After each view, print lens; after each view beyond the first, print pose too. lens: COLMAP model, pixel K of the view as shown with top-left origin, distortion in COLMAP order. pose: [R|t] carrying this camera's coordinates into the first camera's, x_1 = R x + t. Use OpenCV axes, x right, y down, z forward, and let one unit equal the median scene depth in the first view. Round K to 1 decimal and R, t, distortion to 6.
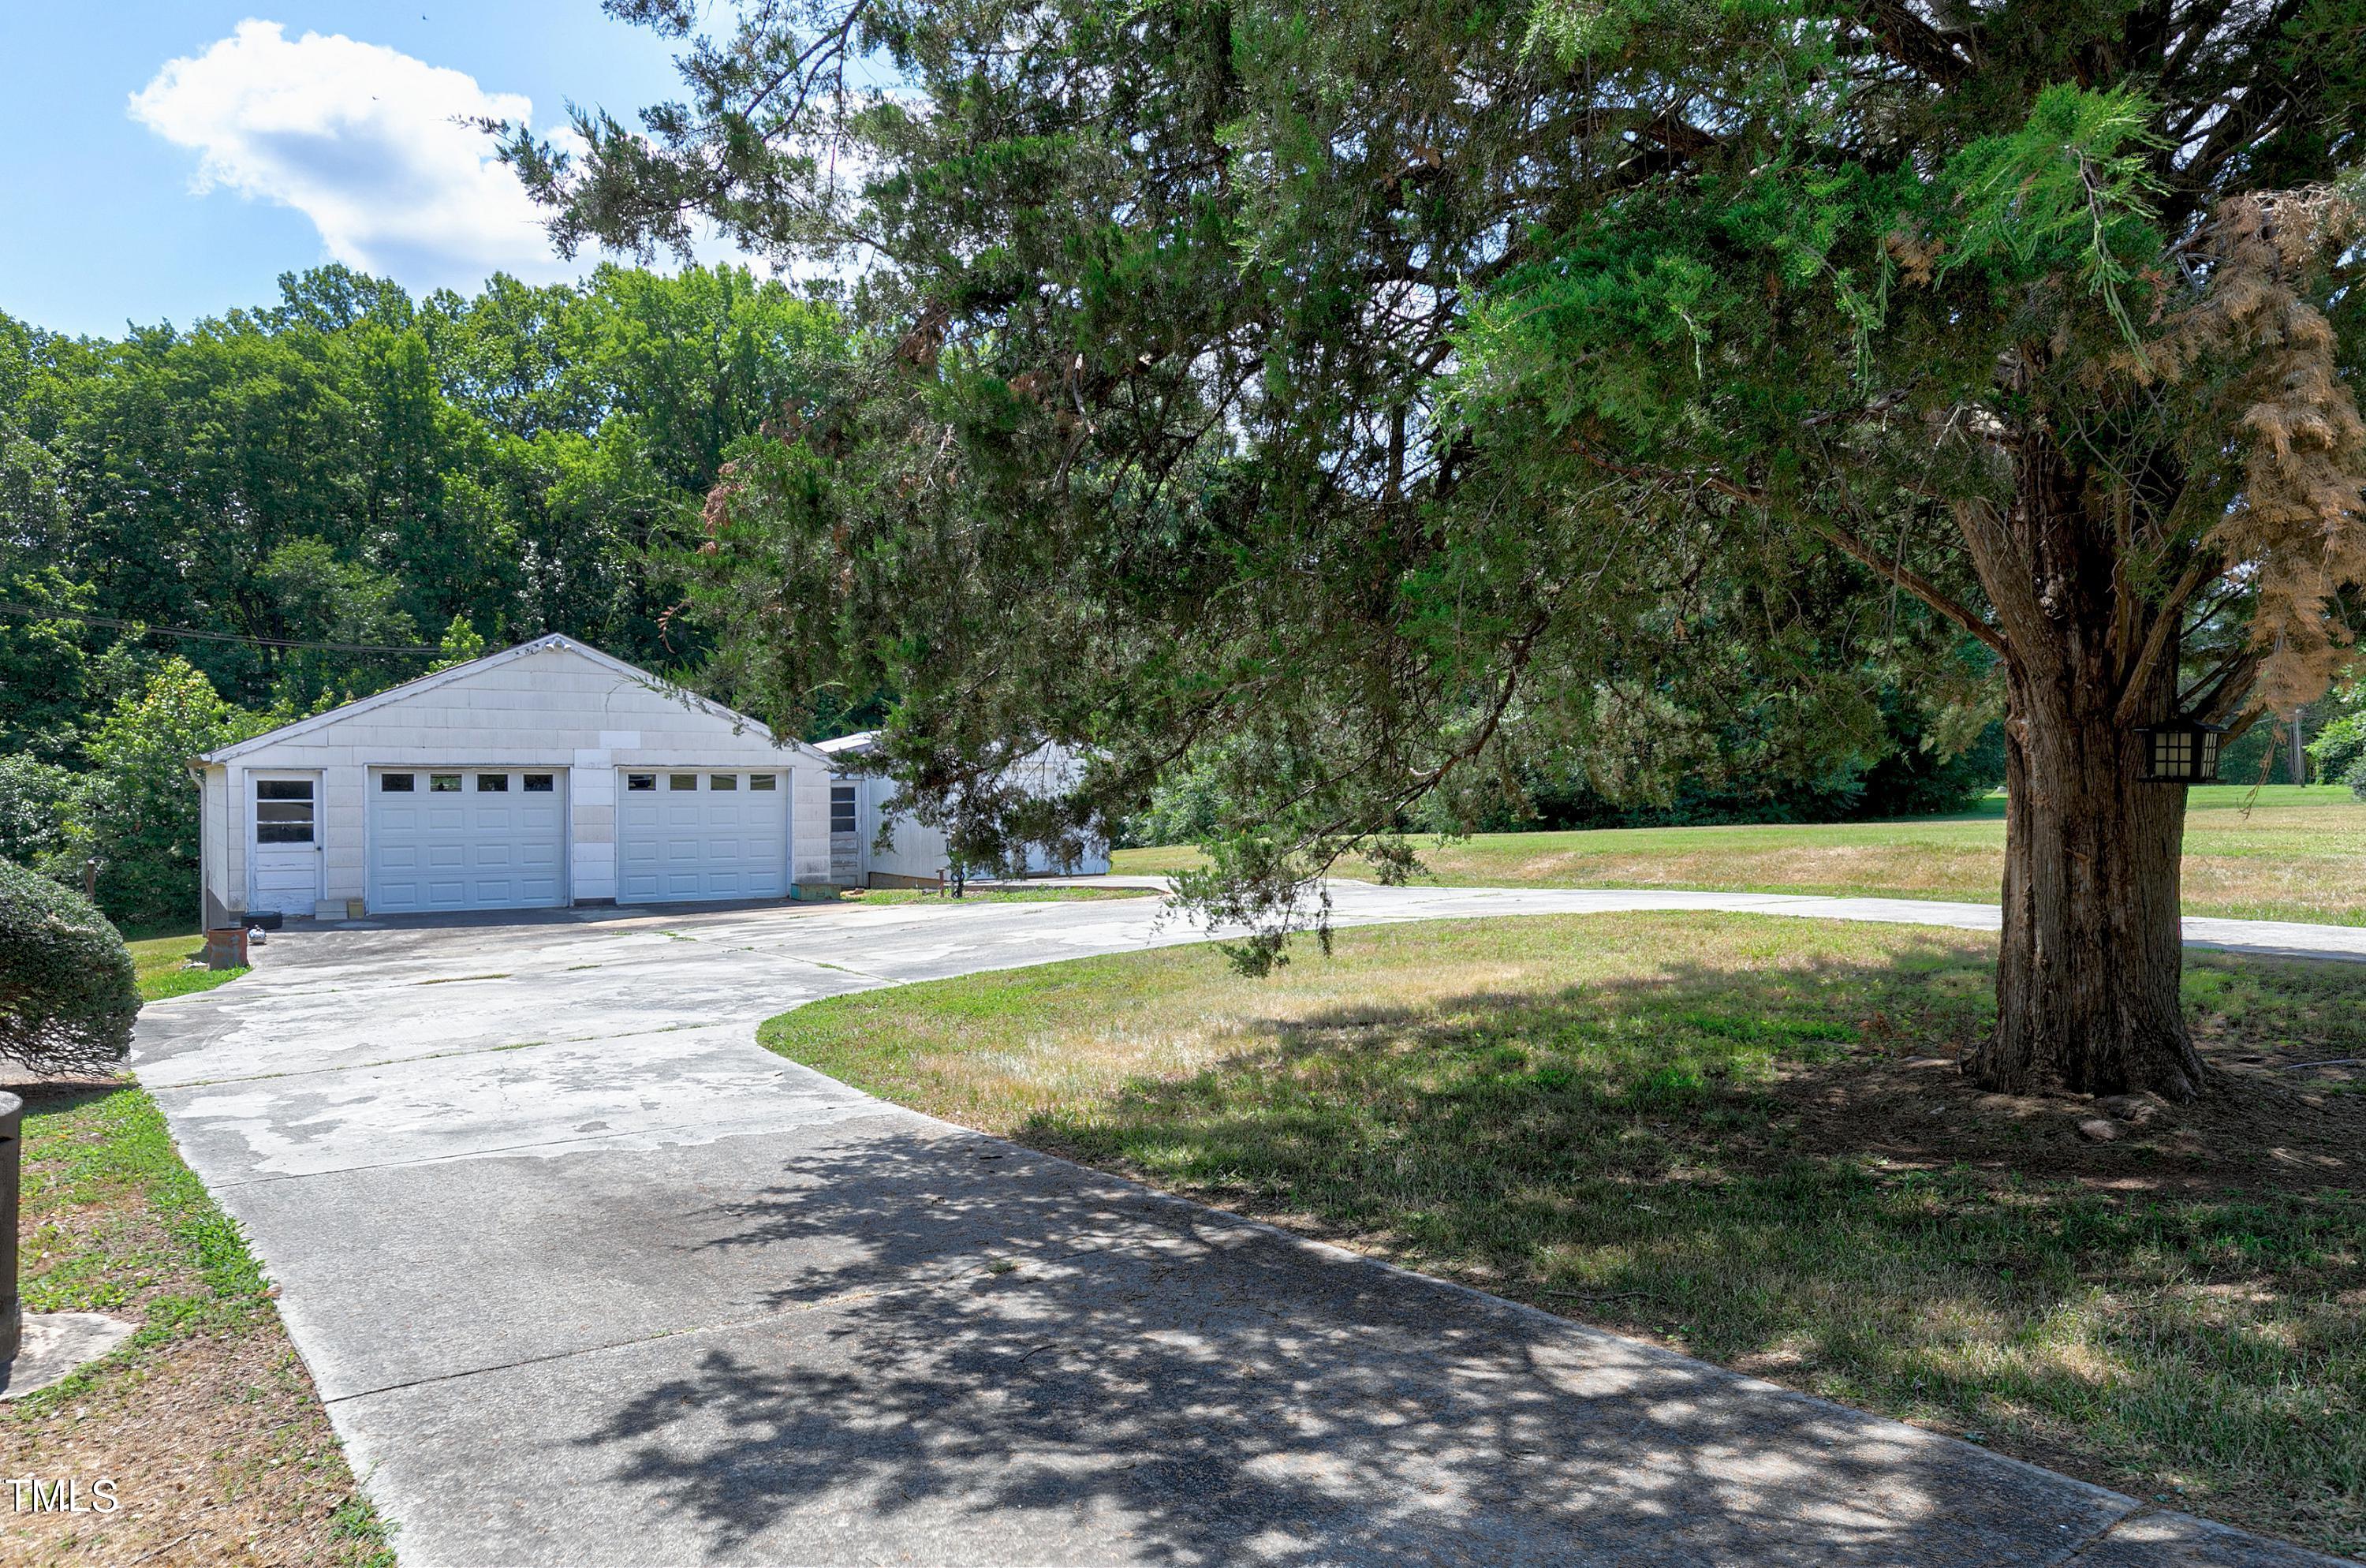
lens RADIAL K [[1630.4, 0, 1174.3], [0, 1630.4, 807.9], [0, 0, 1]] dist [-0.008948, -0.002310]
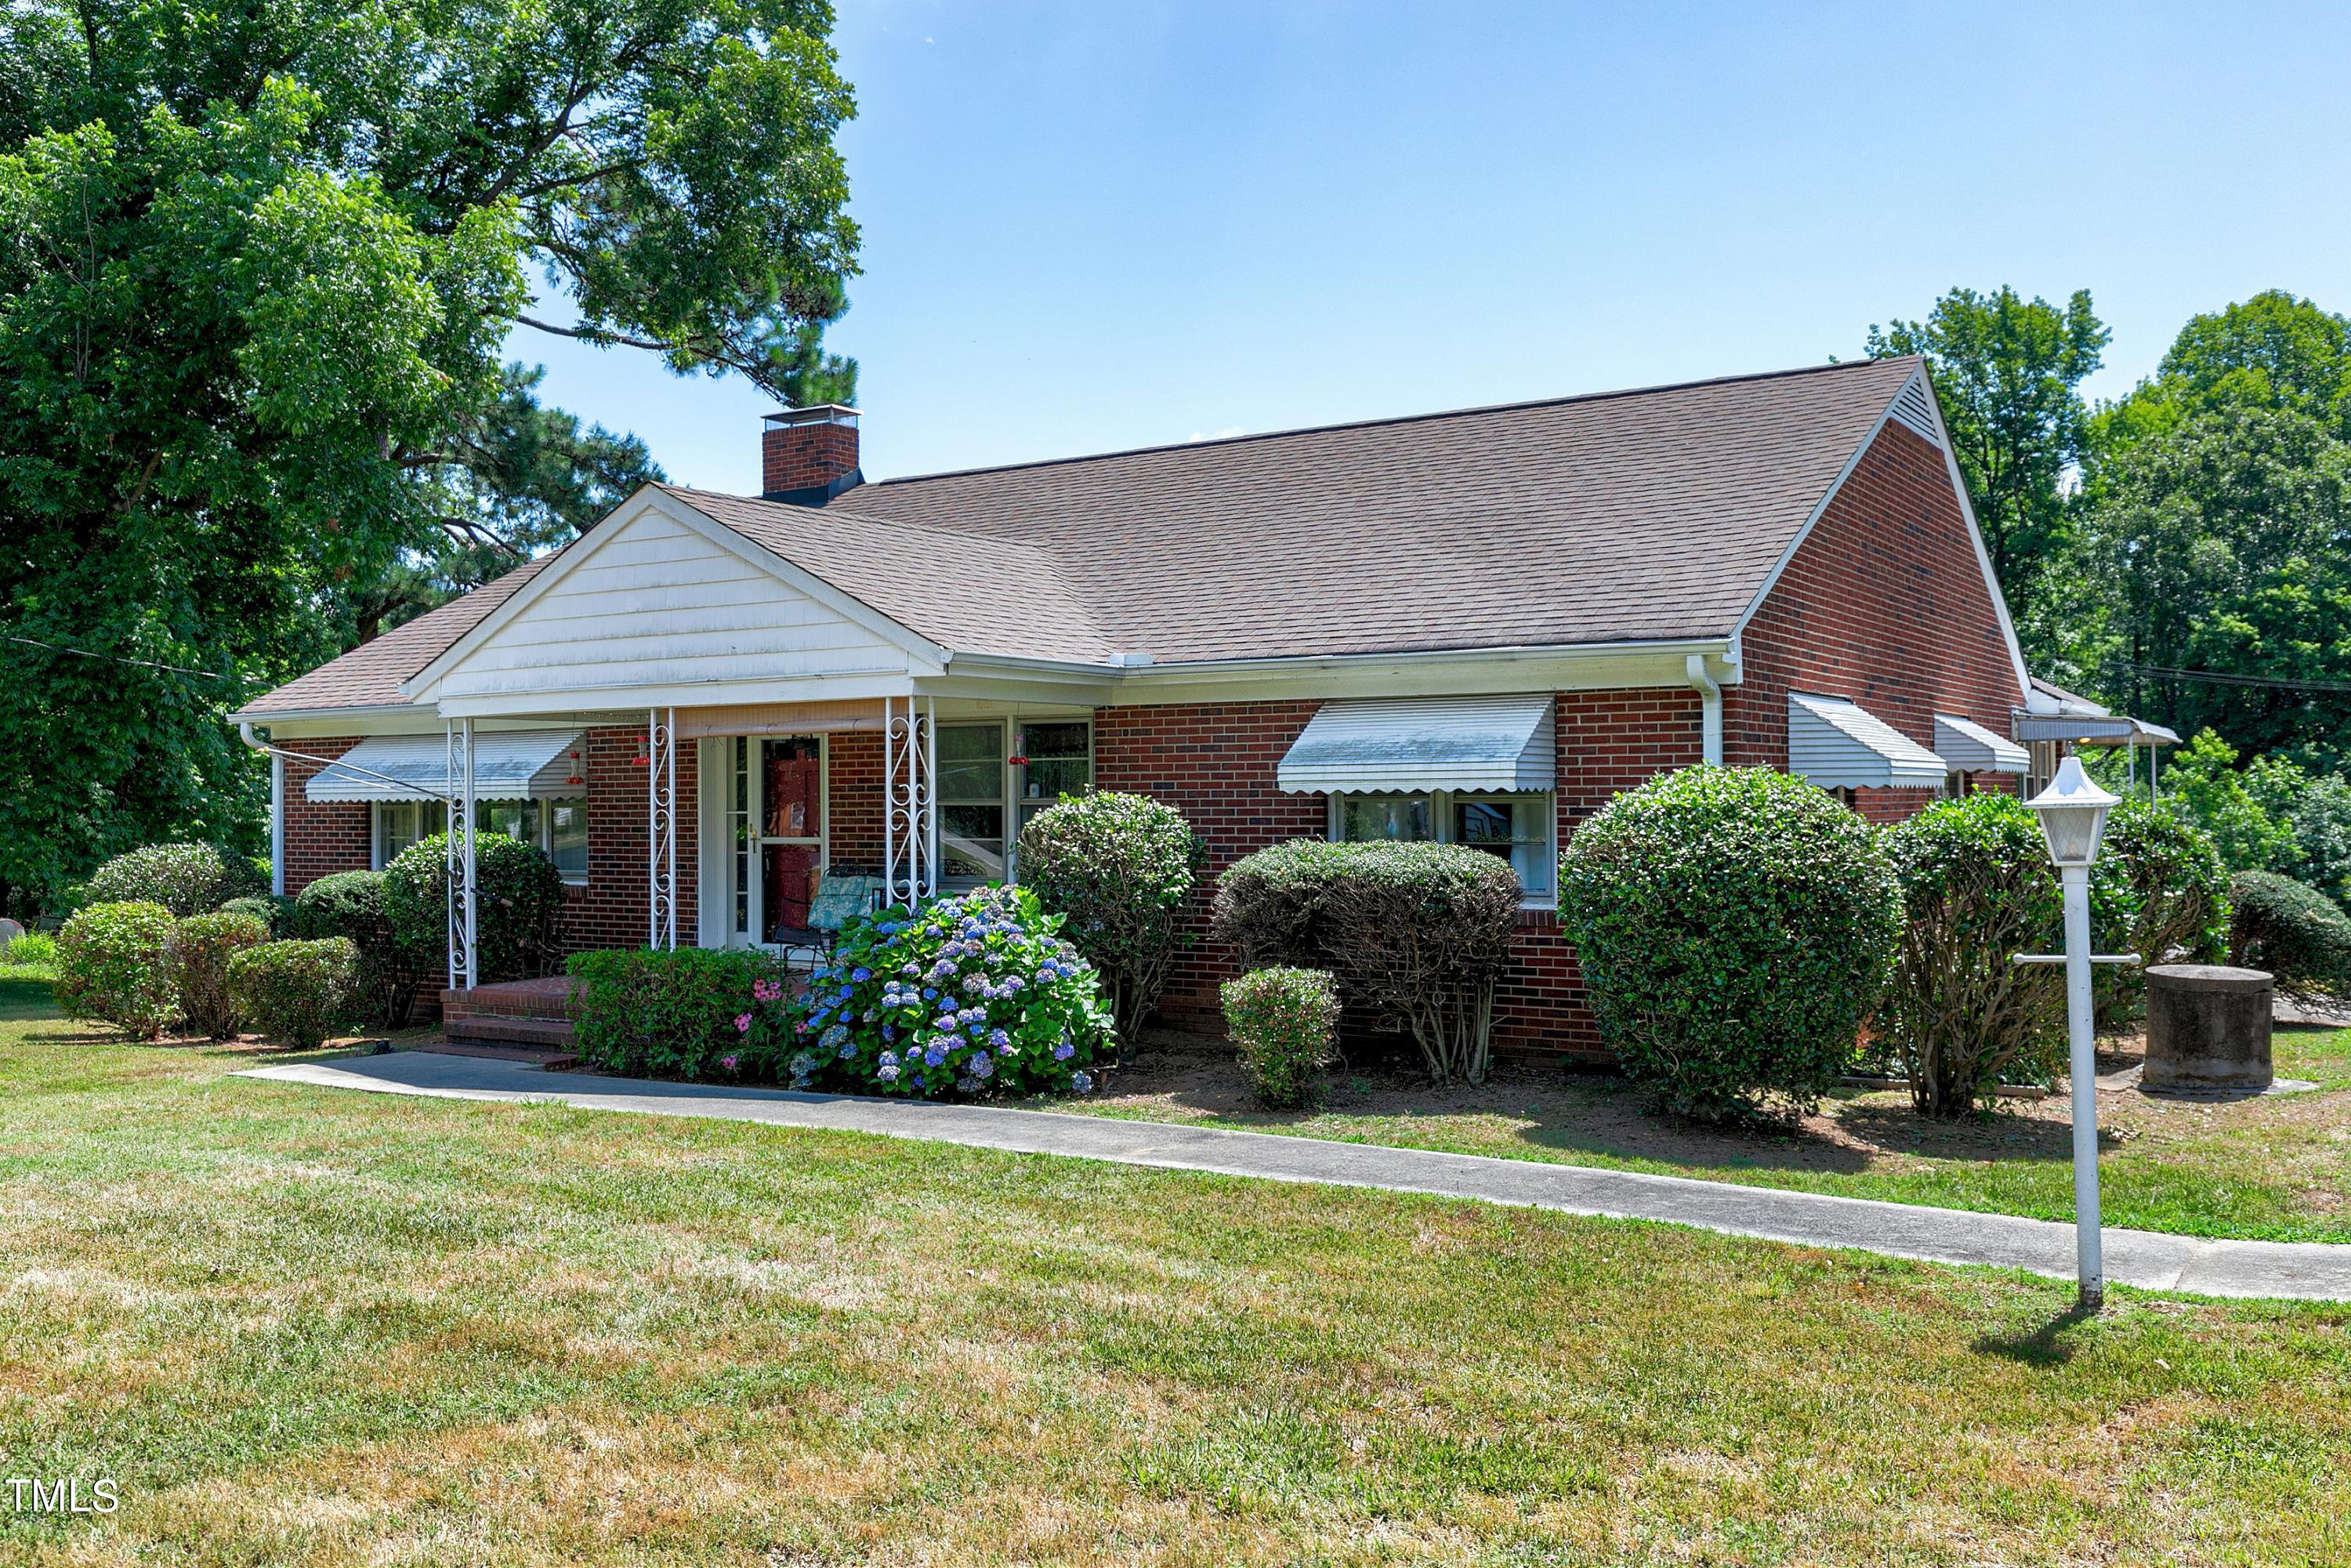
lens RADIAL K [[2021.7, 0, 1175.5], [0, 2021.7, 784.0], [0, 0, 1]] dist [-0.007145, 0.007665]
pose [[0.413351, -0.013628, -0.910470, 0.085634], [-0.010806, 0.999744, -0.019870, 0.002283], [0.910508, 0.018052, 0.413098, -0.106040]]
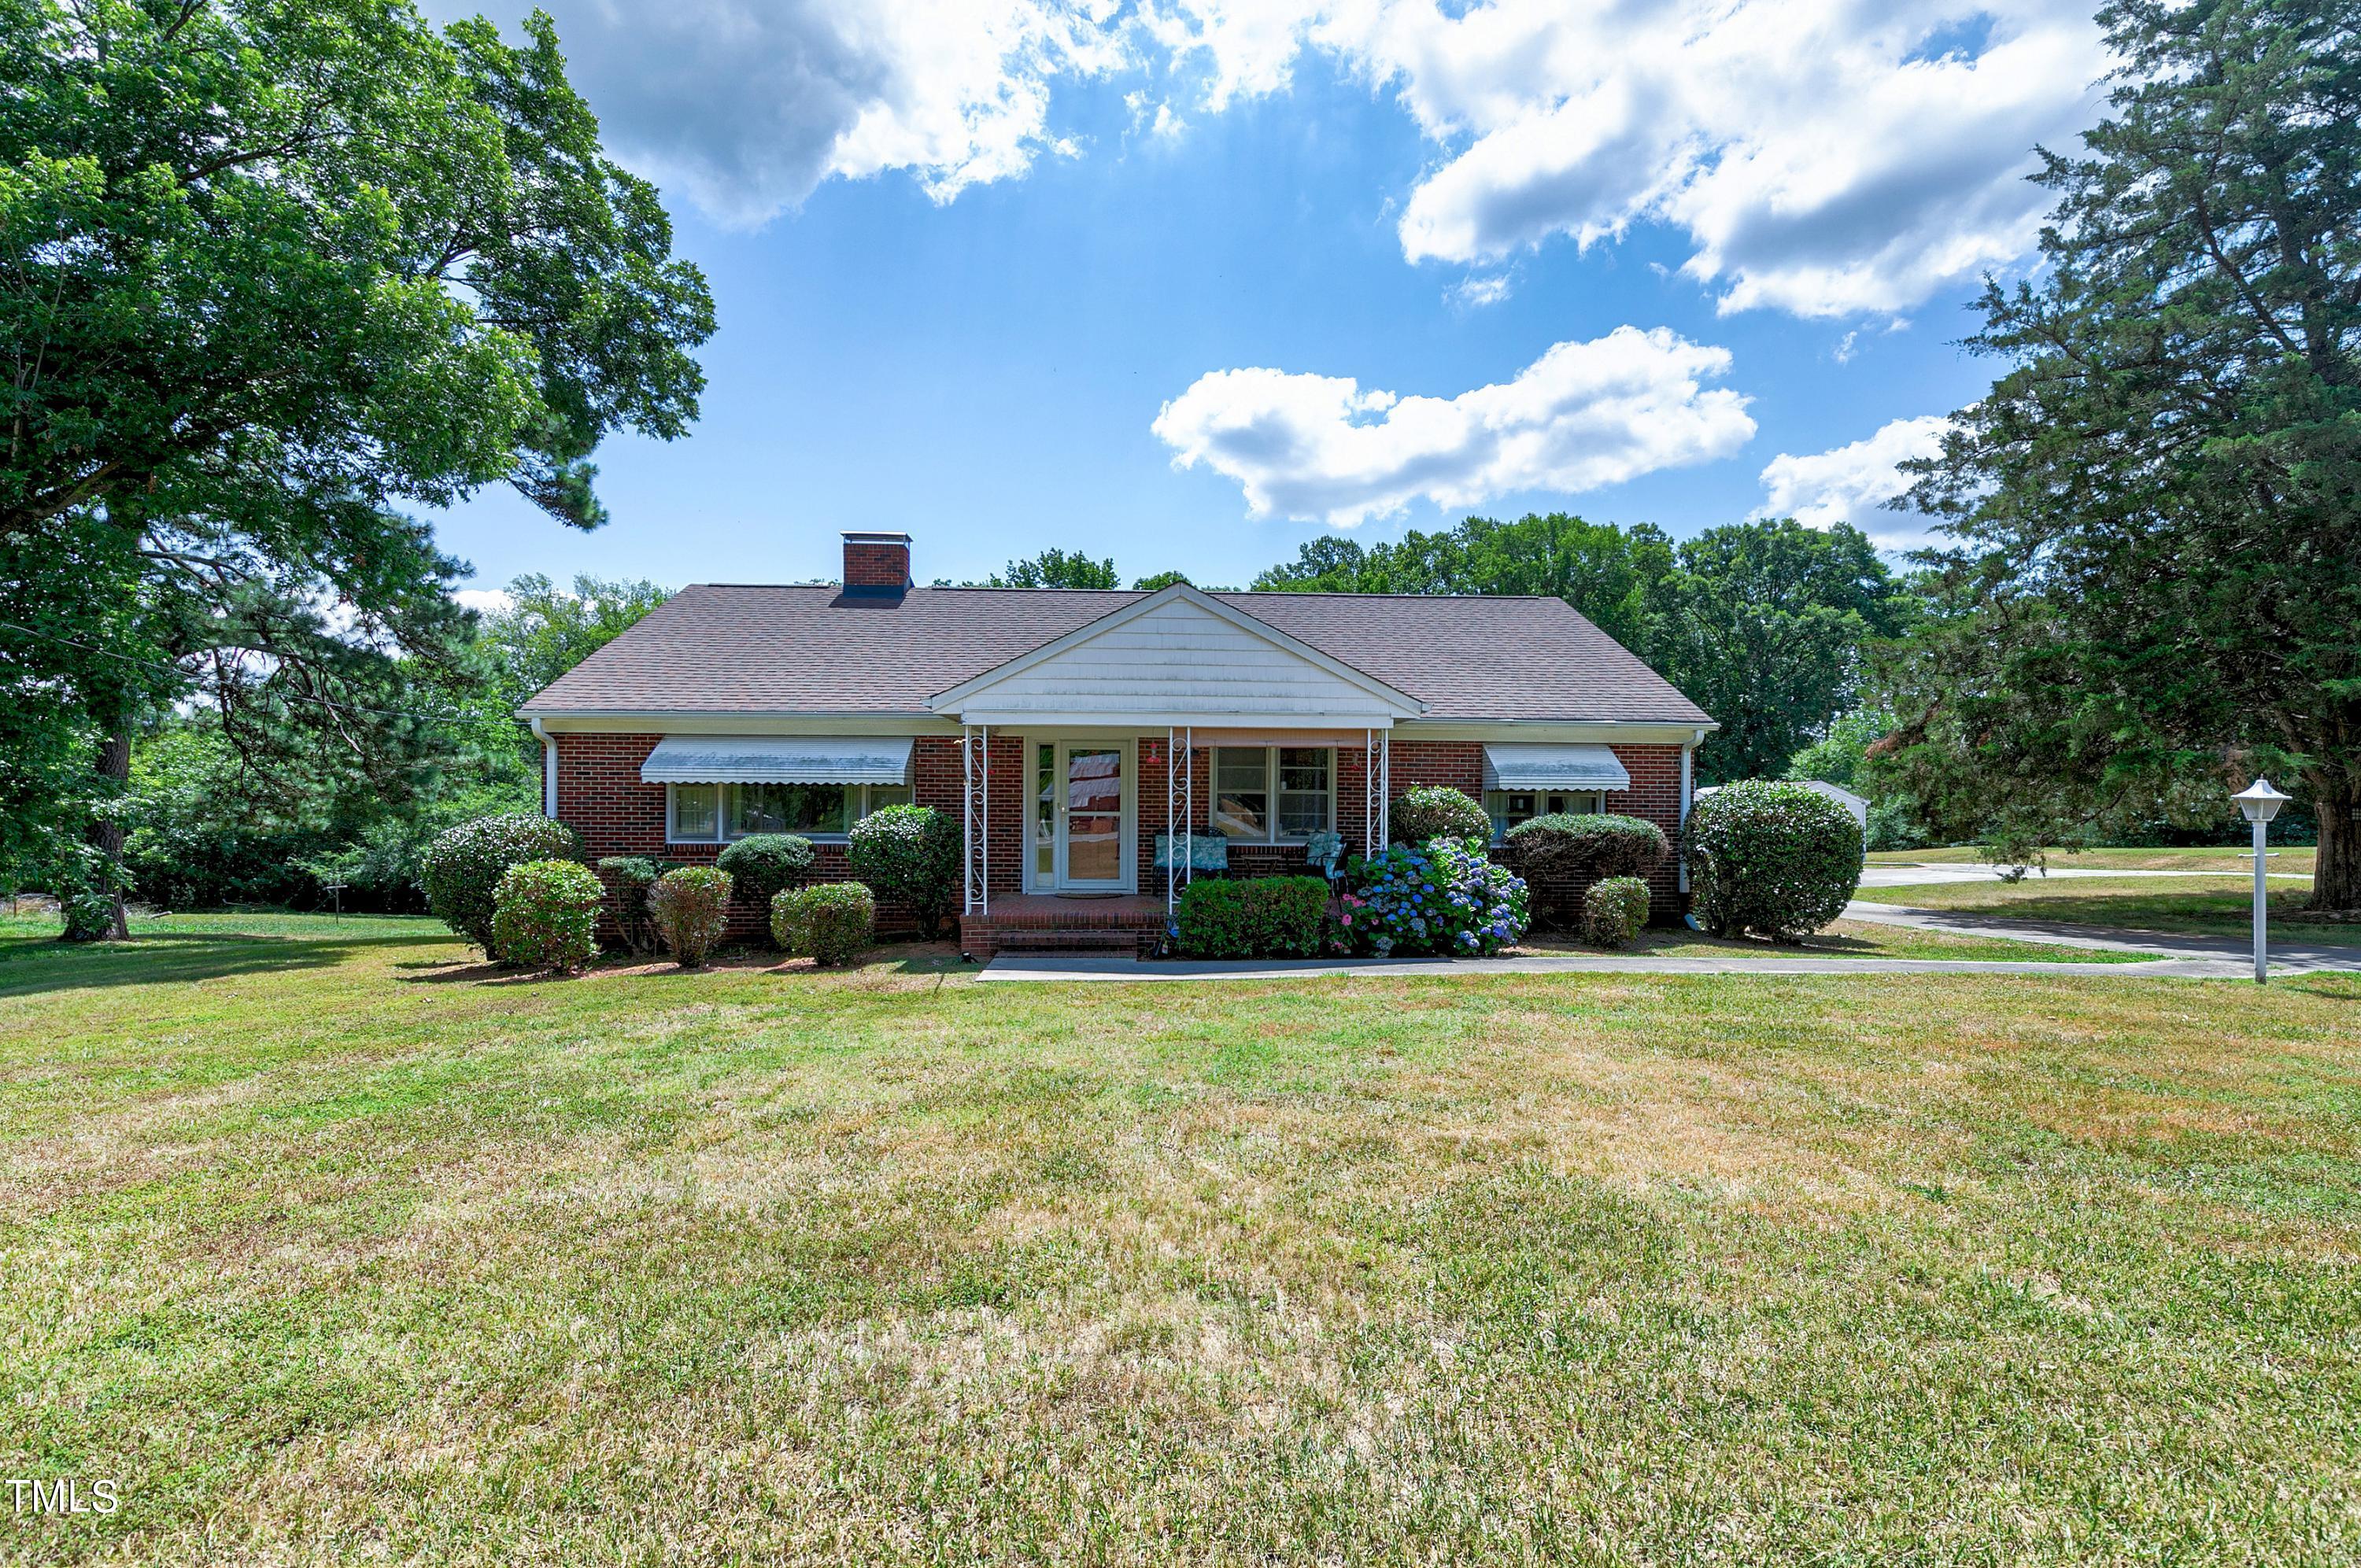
lens RADIAL K [[1073.3, 0, 1185.6], [0, 1073.3, 837.0], [0, 0, 1]] dist [0.000791, -0.000218]
pose [[0.865543, 0.017644, -0.500523, -0.040350], [-0.014996, 0.999844, 0.009315, 0.007102], [0.500610, -0.000556, 0.865673, -0.219746]]
